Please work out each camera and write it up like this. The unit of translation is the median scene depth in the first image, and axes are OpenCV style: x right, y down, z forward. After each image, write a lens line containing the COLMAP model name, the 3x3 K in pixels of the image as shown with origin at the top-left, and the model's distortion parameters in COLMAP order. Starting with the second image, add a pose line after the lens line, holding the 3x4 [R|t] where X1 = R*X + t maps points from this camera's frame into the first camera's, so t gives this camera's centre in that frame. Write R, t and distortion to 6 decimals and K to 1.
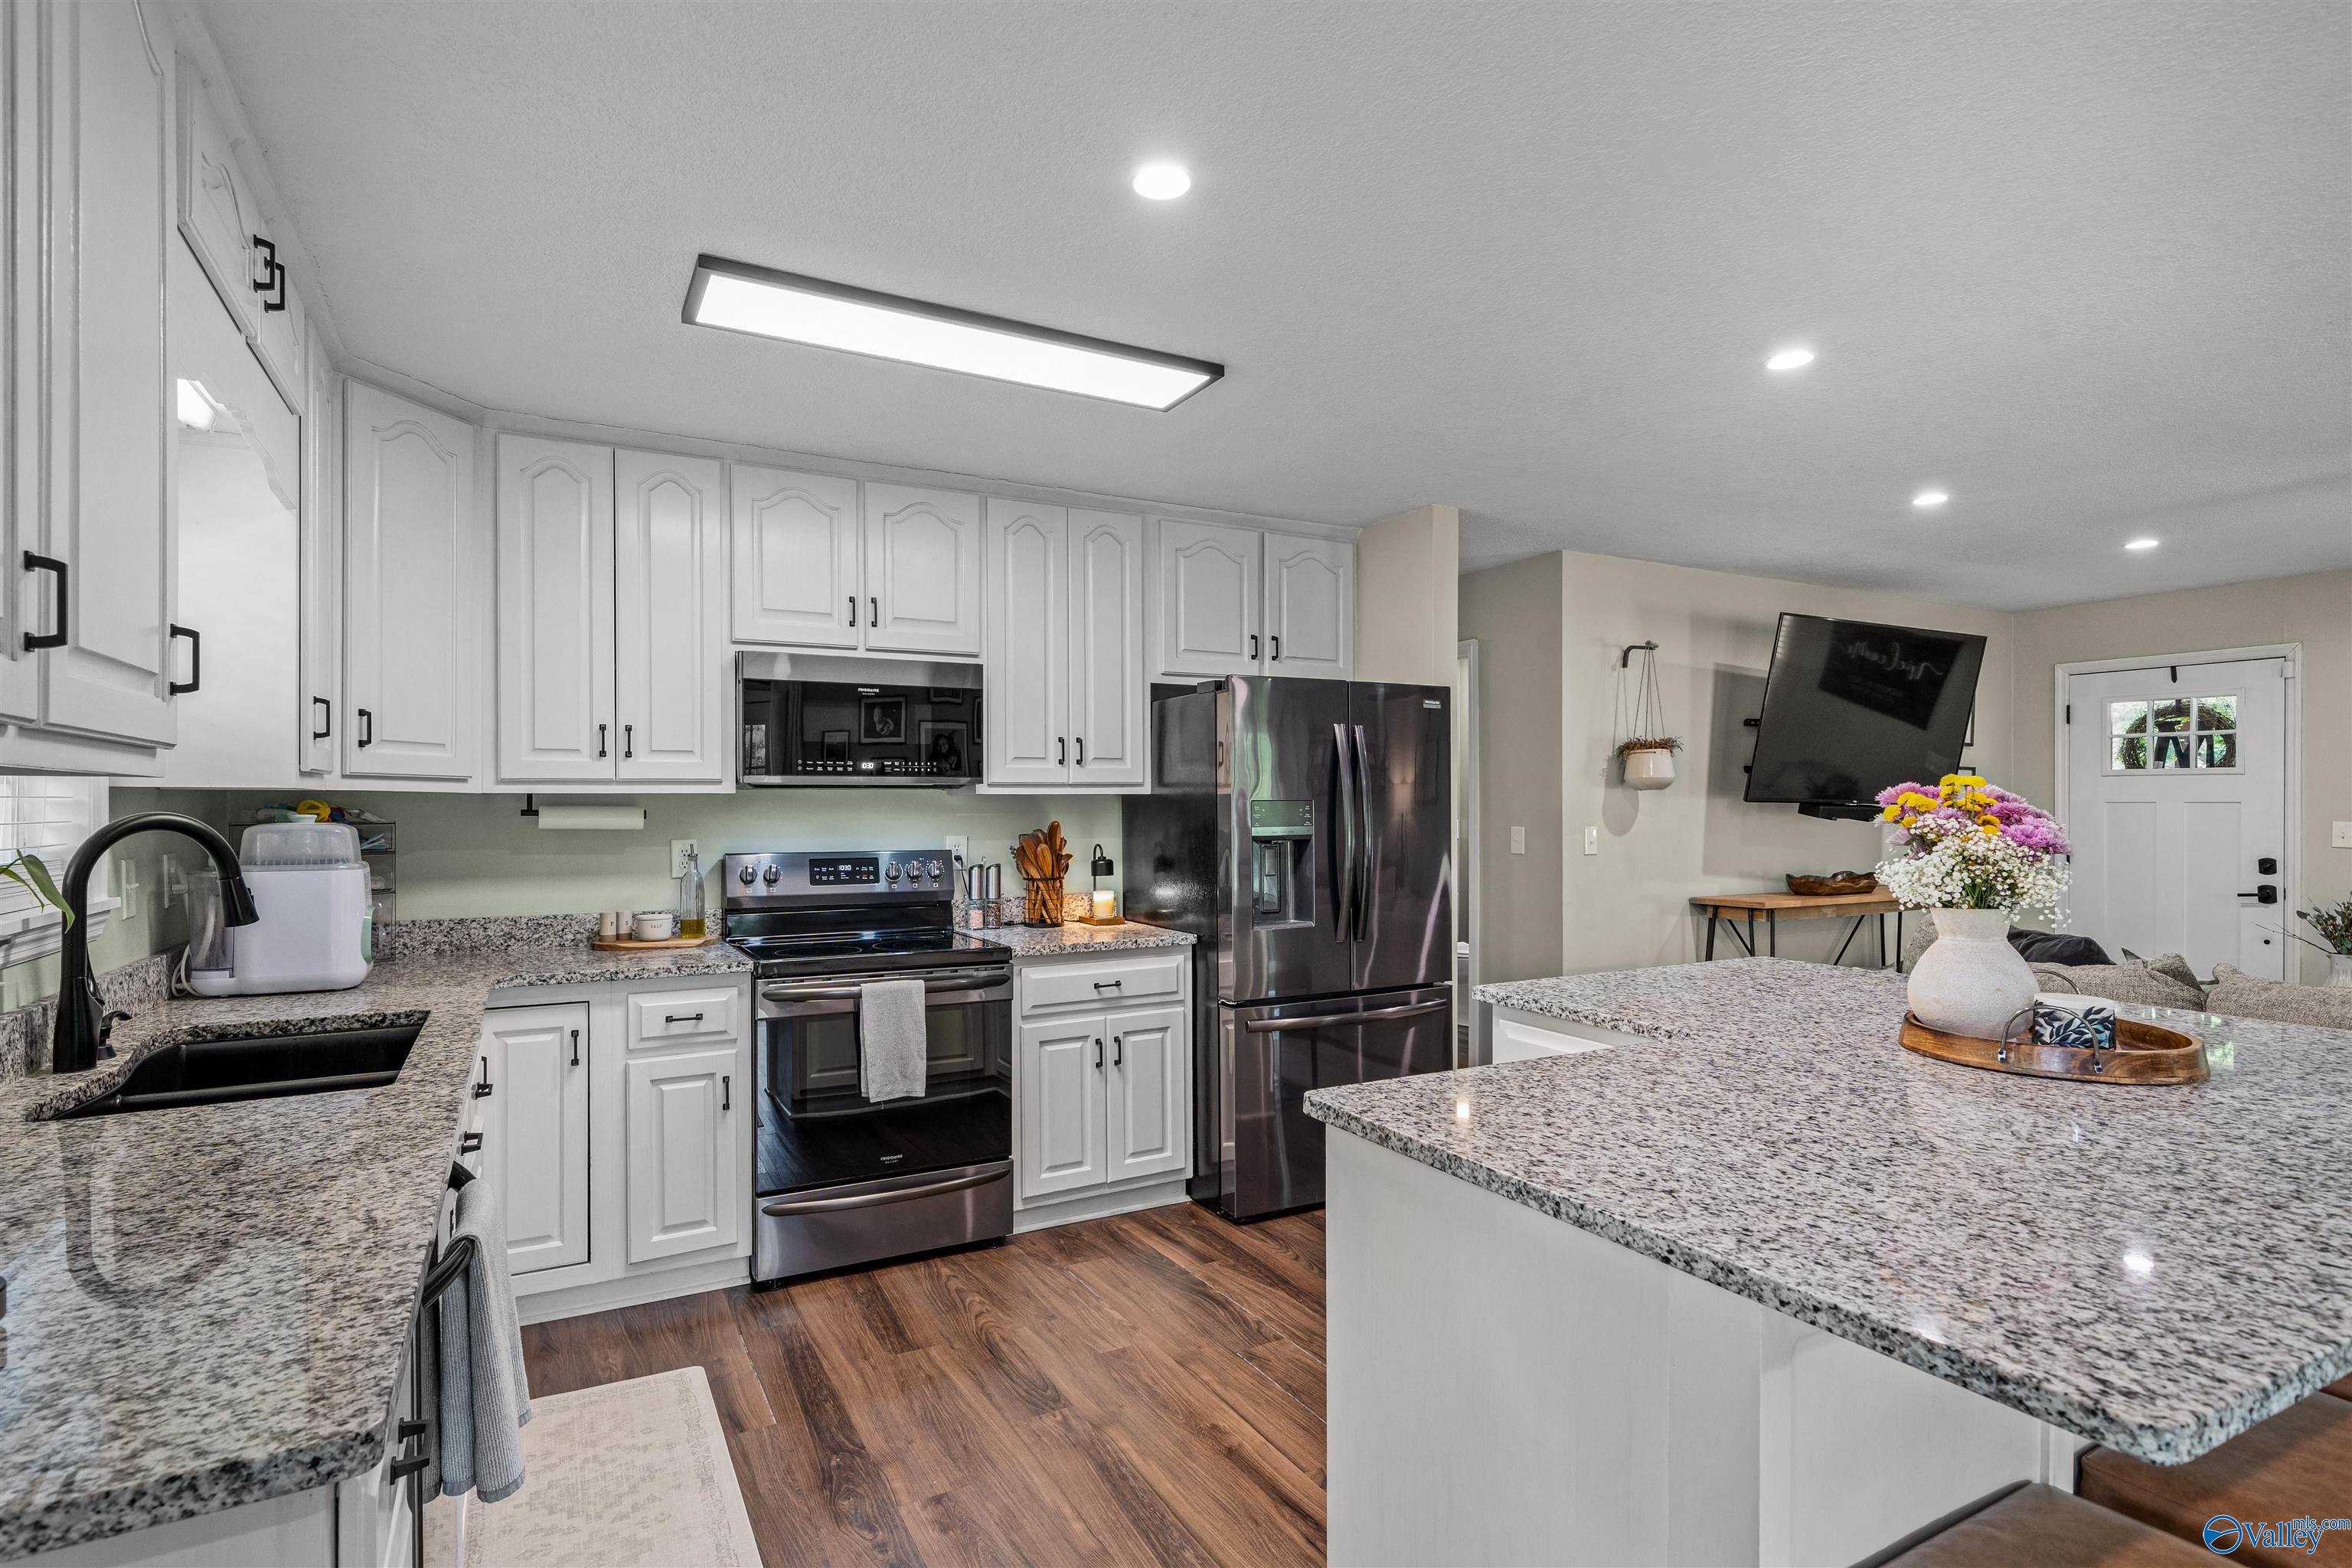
lens RADIAL K [[1162.2, 0, 1178.9], [0, 1162.2, 805.0], [0, 0, 1]] dist [0.006446, -0.000954]
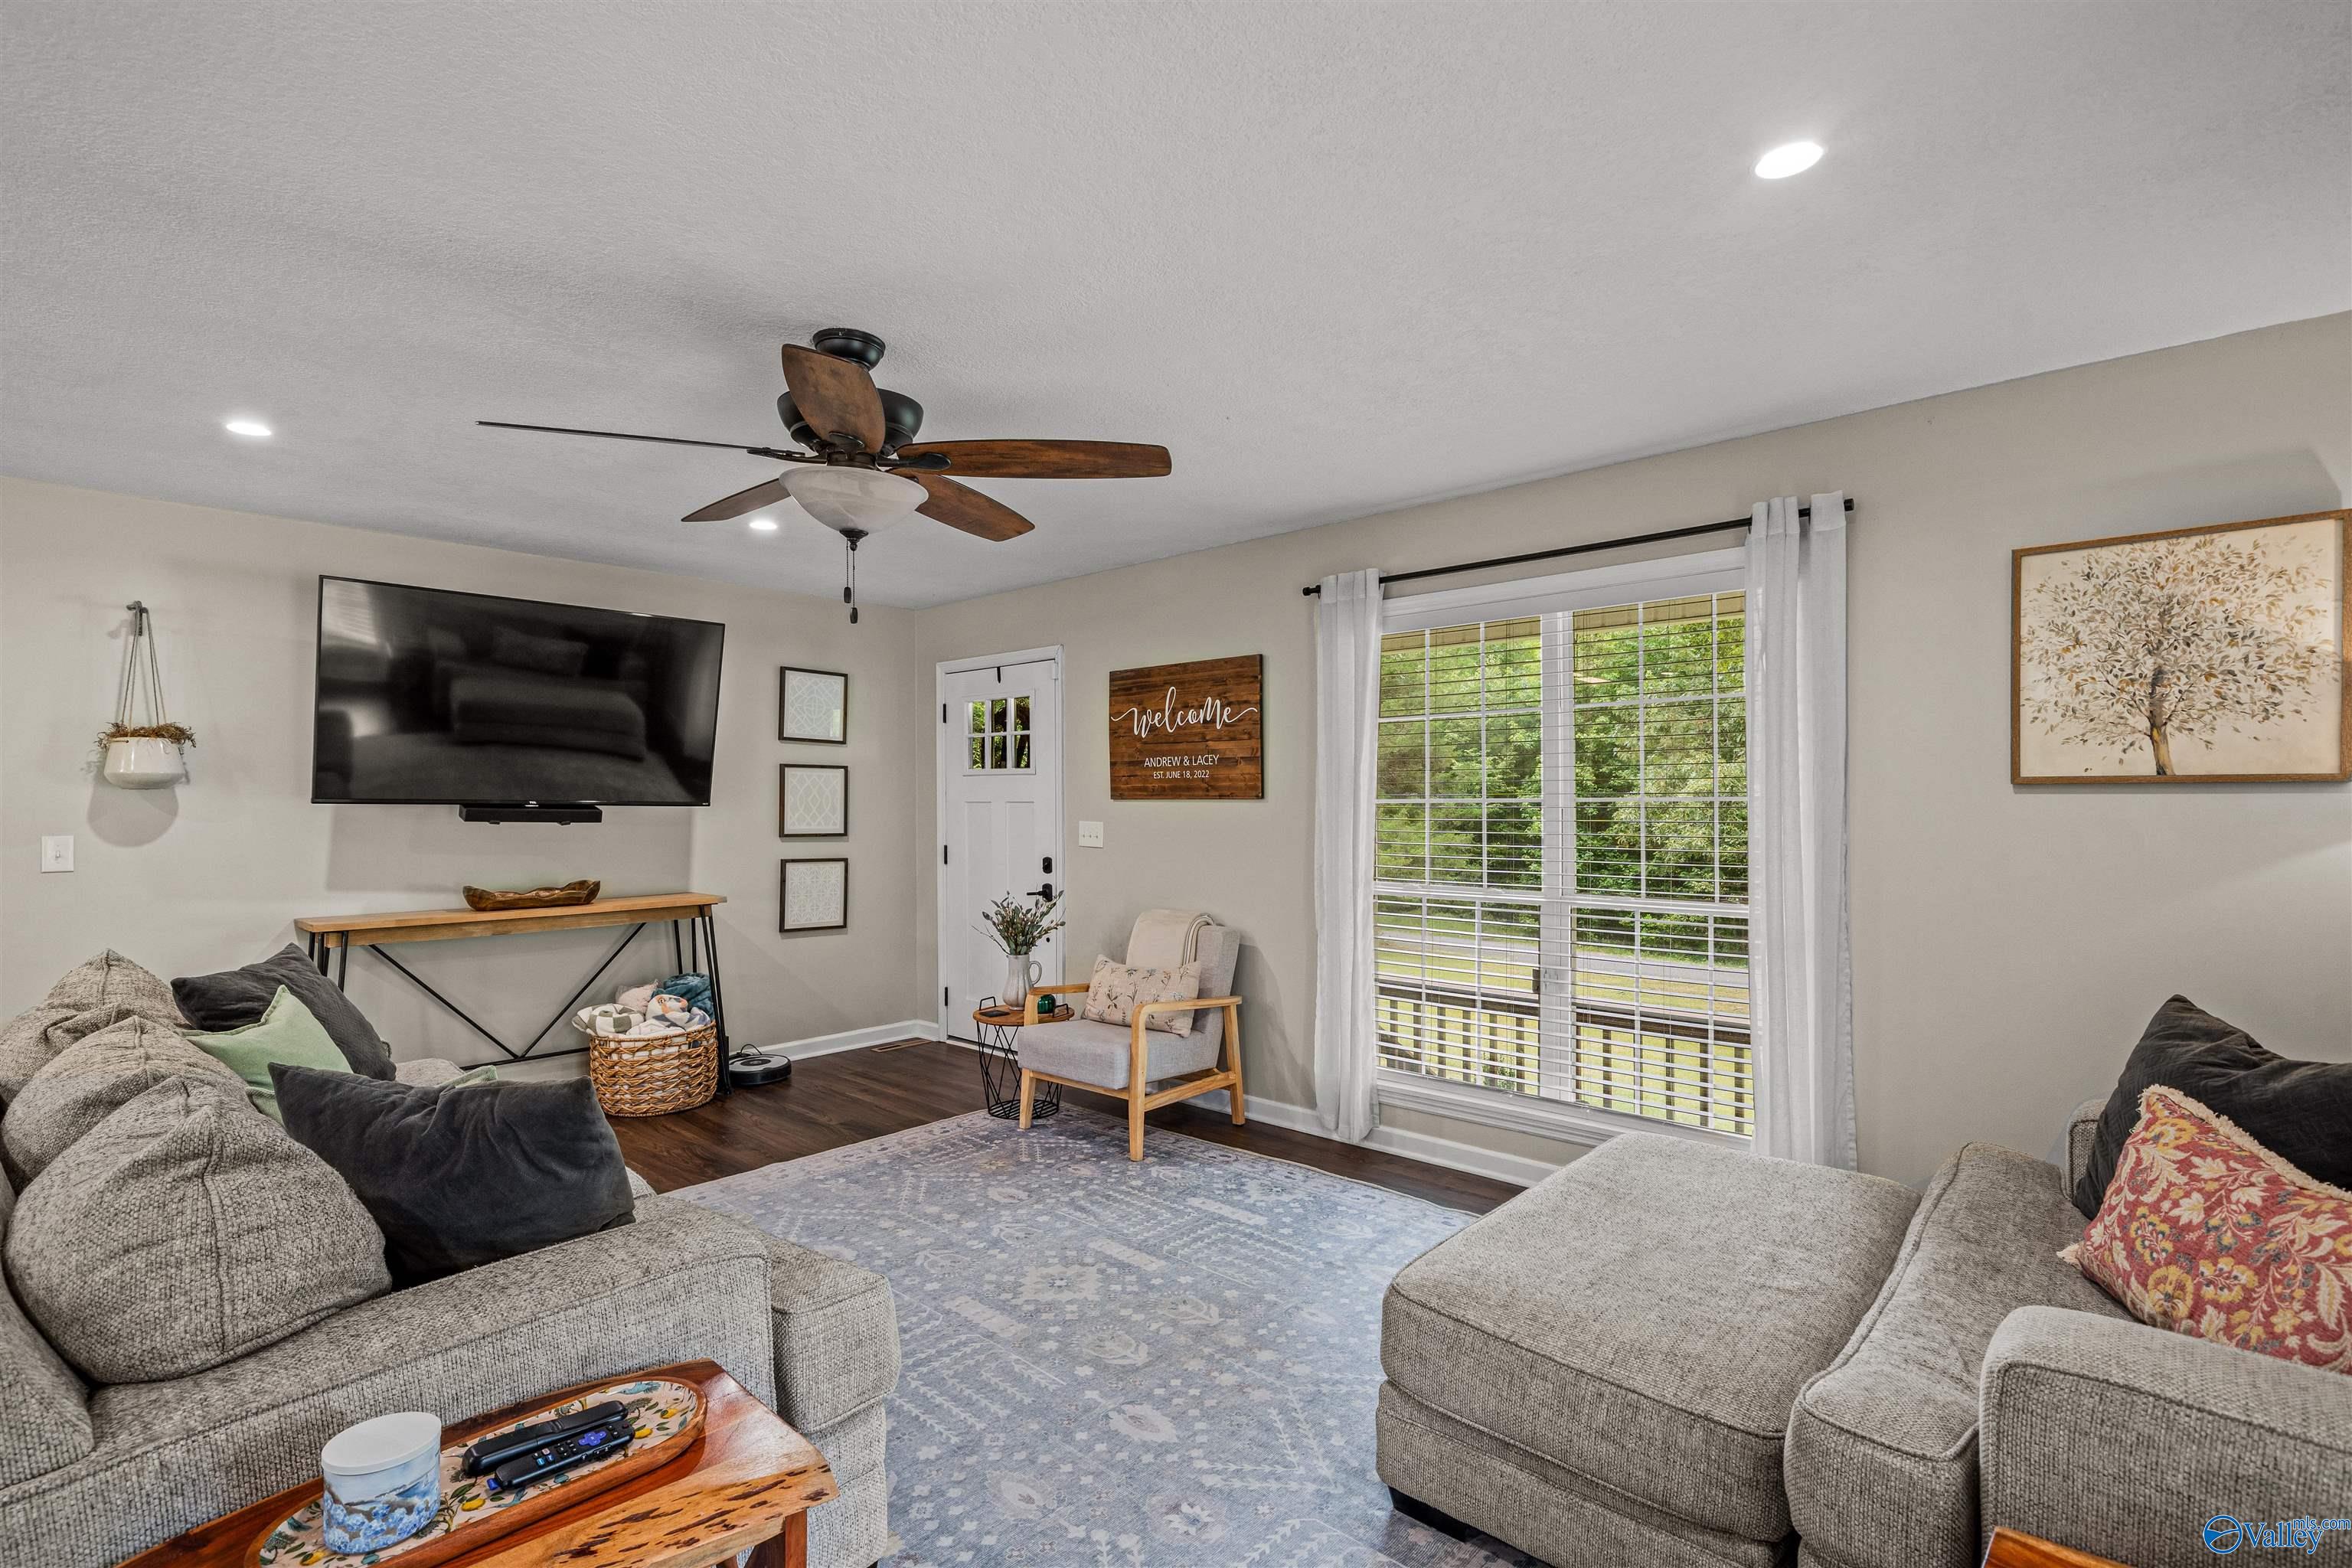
lens RADIAL K [[1101.1, 0, 1153.2], [0, 1101.1, 807.0], [0, 0, 1]] dist [0.002163, 0.000121]
pose [[0.952182, -0.002780, 0.305519, 1.094841], [0.002275, 0.999995, 0.002008, 0.000286], [-0.305523, -0.001217, 0.952184, 0.094175]]
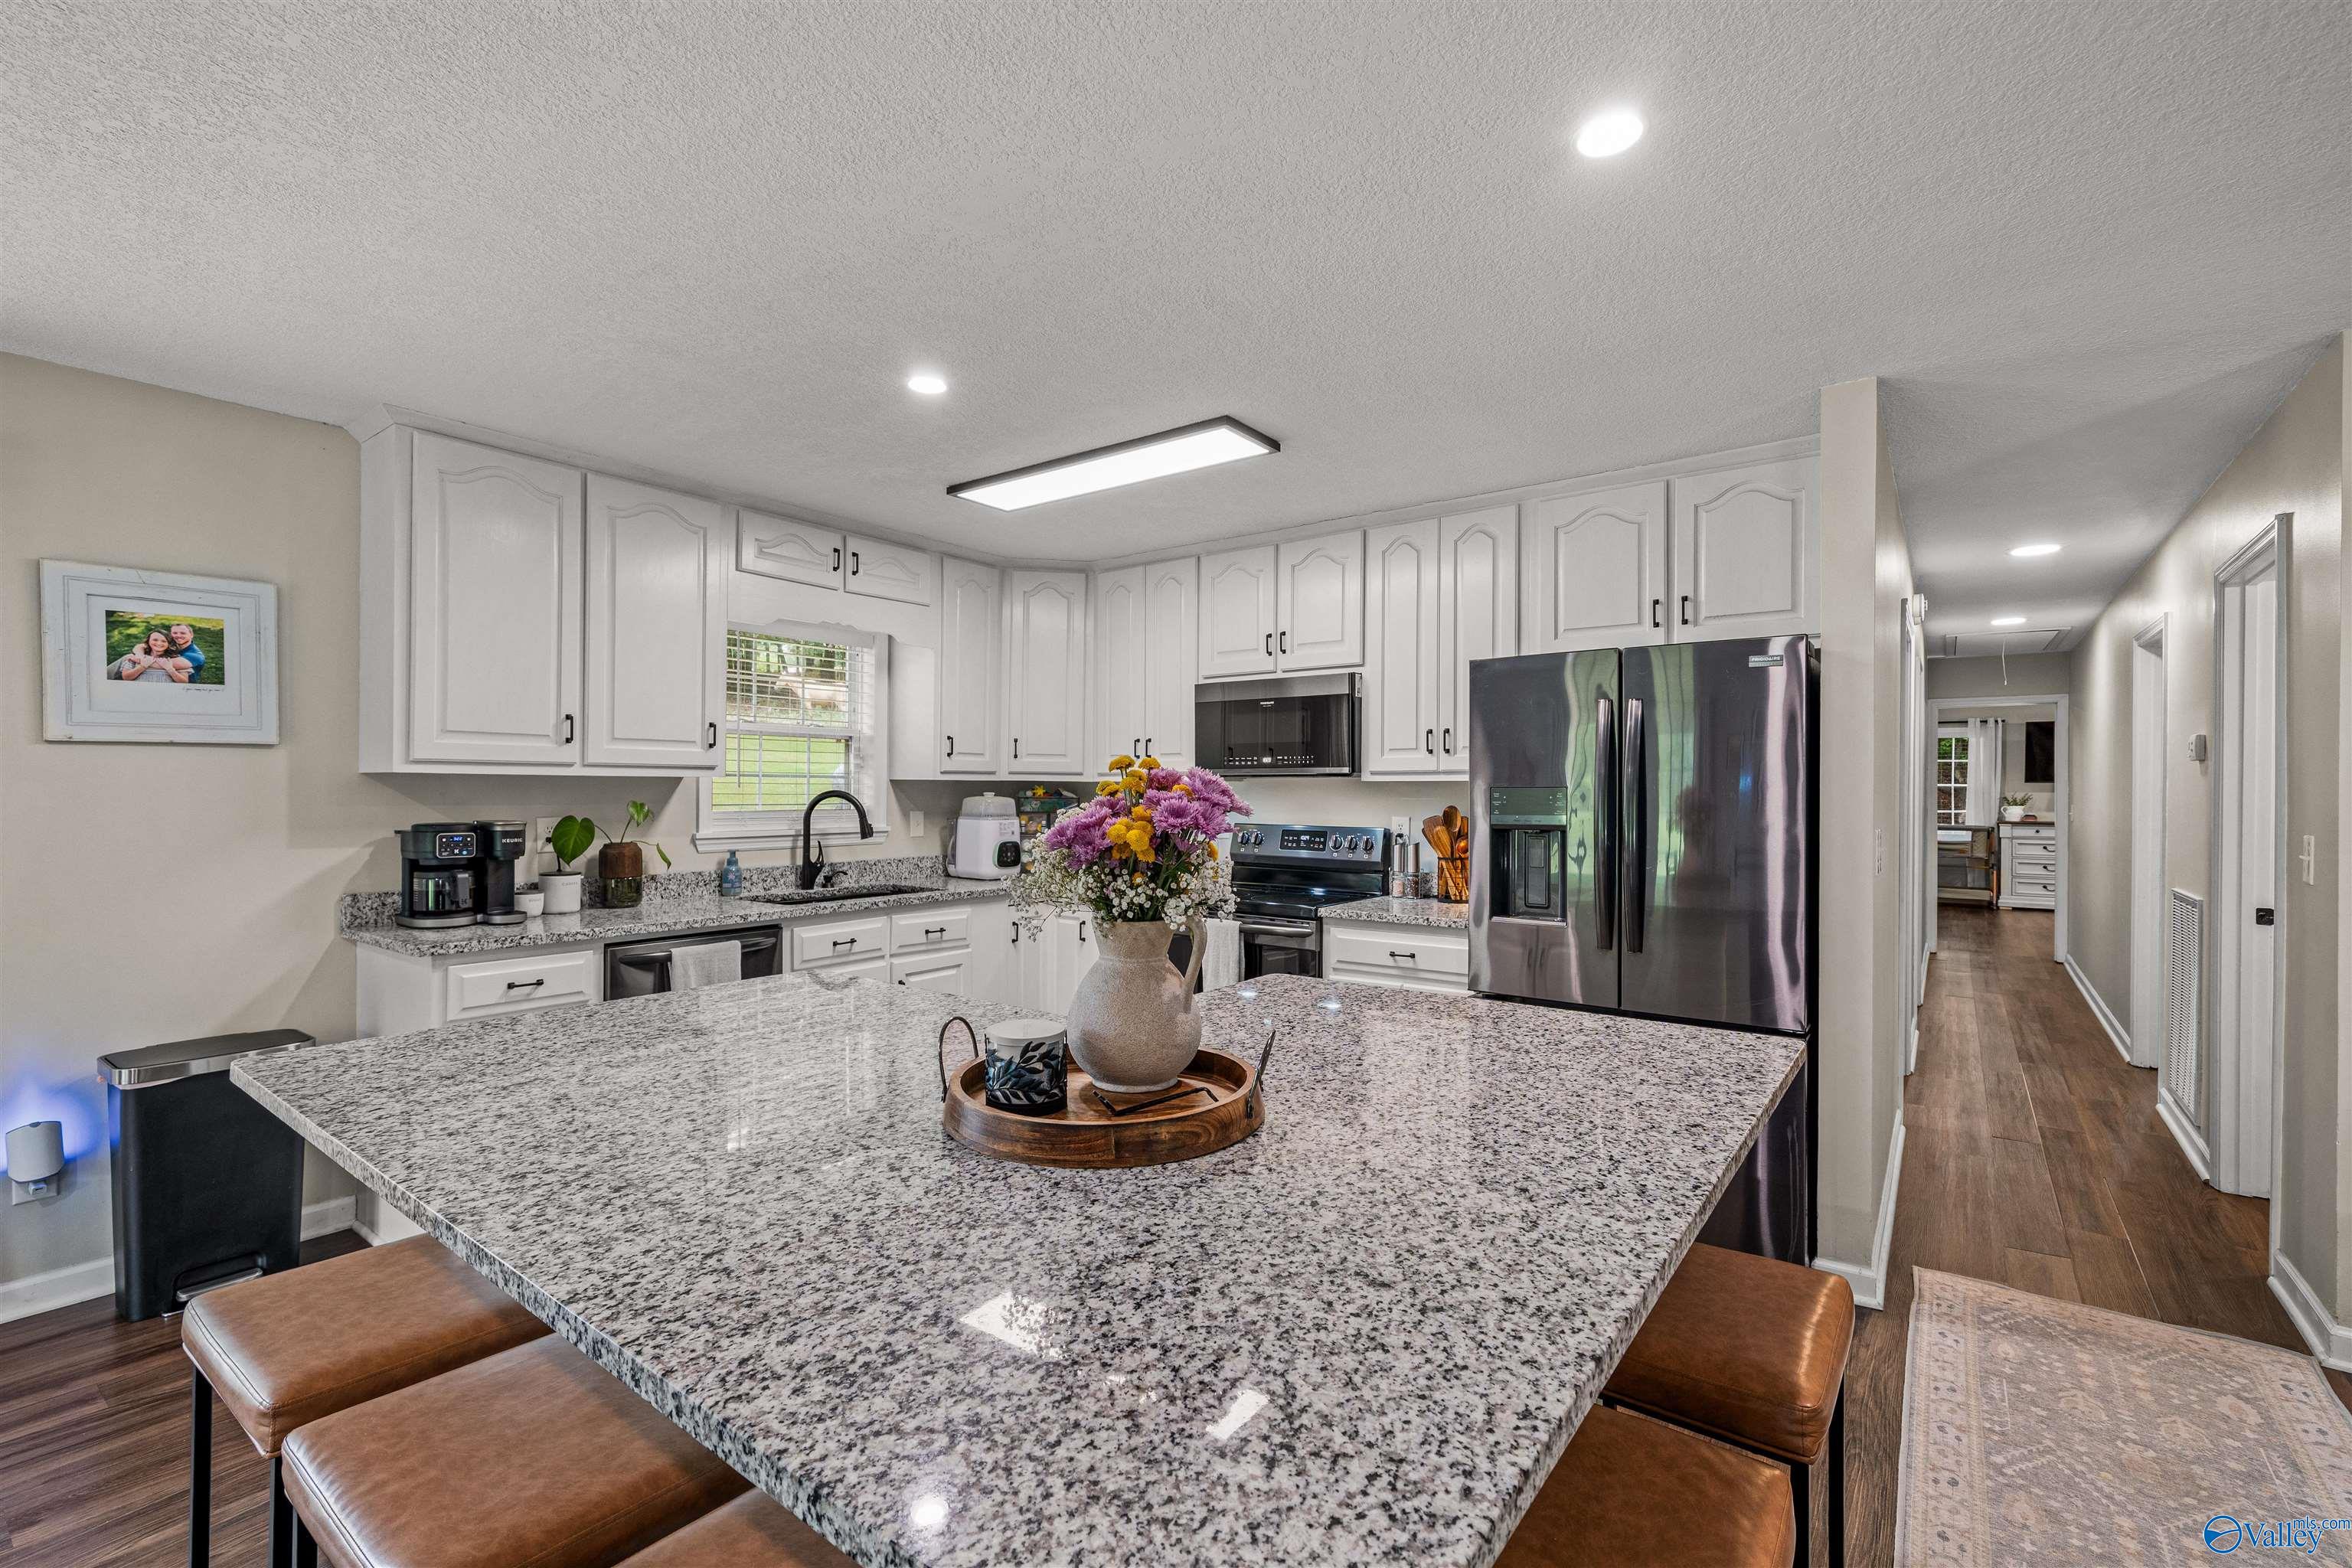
lens RADIAL K [[1034.0, 0, 1163.9], [0, 1034.0, 798.2], [0, 0, 1]] dist [0.001064, 0.000329]
pose [[0.398714, 0.011918, -0.916998, 0.719309], [-0.006037, 0.999928, 0.010371, -0.001519], [0.917055, 0.001401, 0.398758, 0.392708]]
